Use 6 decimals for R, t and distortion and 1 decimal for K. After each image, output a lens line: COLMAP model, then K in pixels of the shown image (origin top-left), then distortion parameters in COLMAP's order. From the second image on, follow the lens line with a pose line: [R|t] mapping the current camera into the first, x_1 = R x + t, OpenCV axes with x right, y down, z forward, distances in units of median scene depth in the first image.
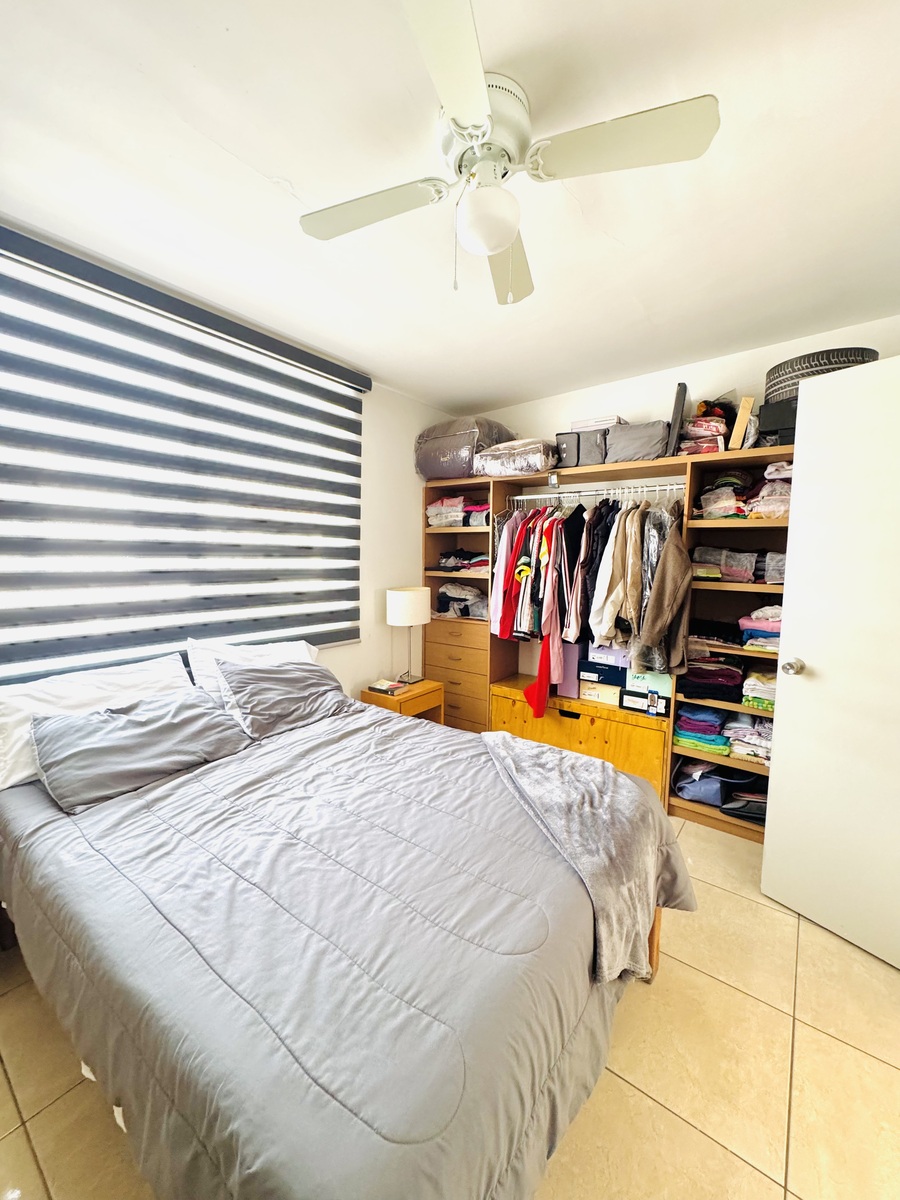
lens RADIAL K [[476.6, 0, 451.3], [0, 476.6, 598.5], [0, 0, 1]] dist [-0.003630, 0.000393]
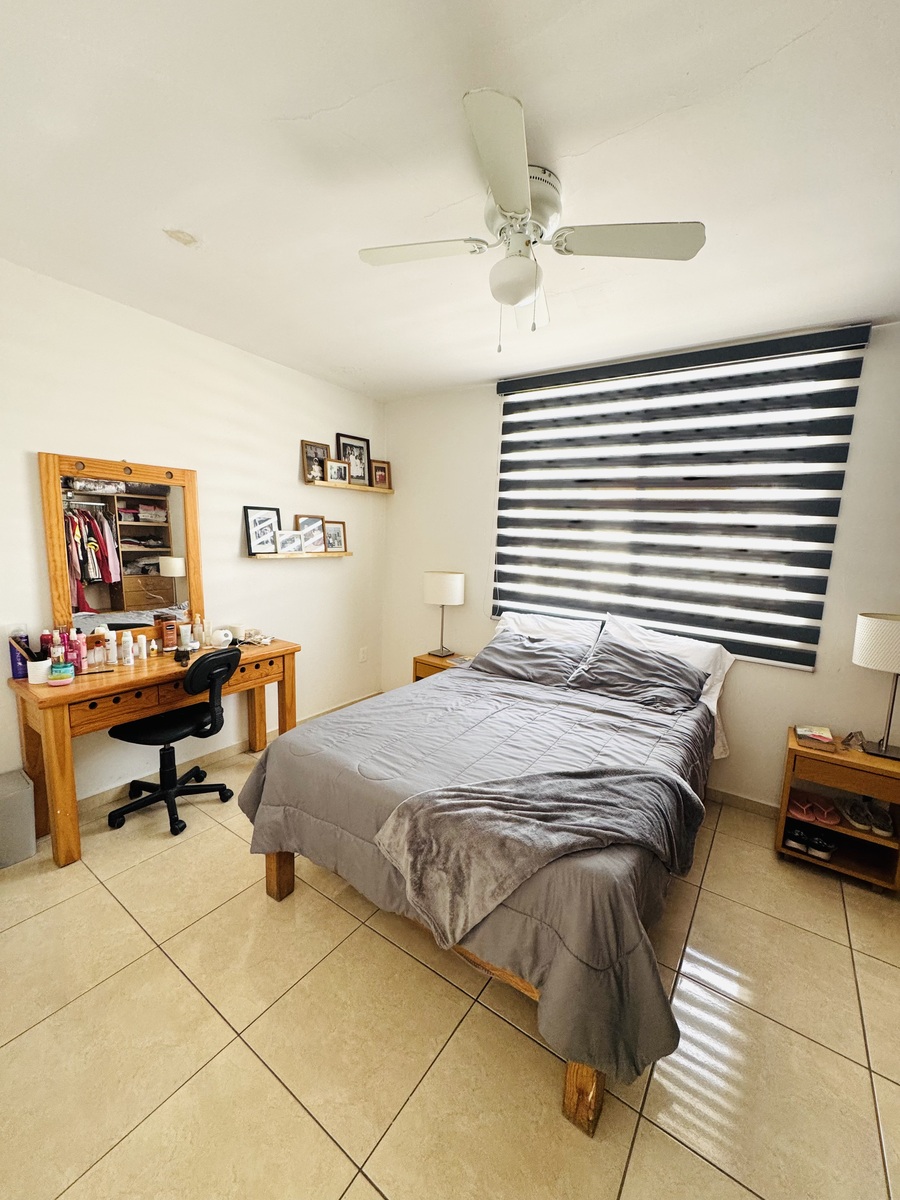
lens RADIAL K [[476.6, 0, 453.0], [0, 476.6, 600.0], [0, 0, 1]] dist [-0.003630, 0.000393]
pose [[0.043854, 0.138865, -0.989340, 0.949602], [-0.129632, 0.982711, 0.132188, -0.090914], [0.990592, 0.122453, 0.061097, 0.587208]]
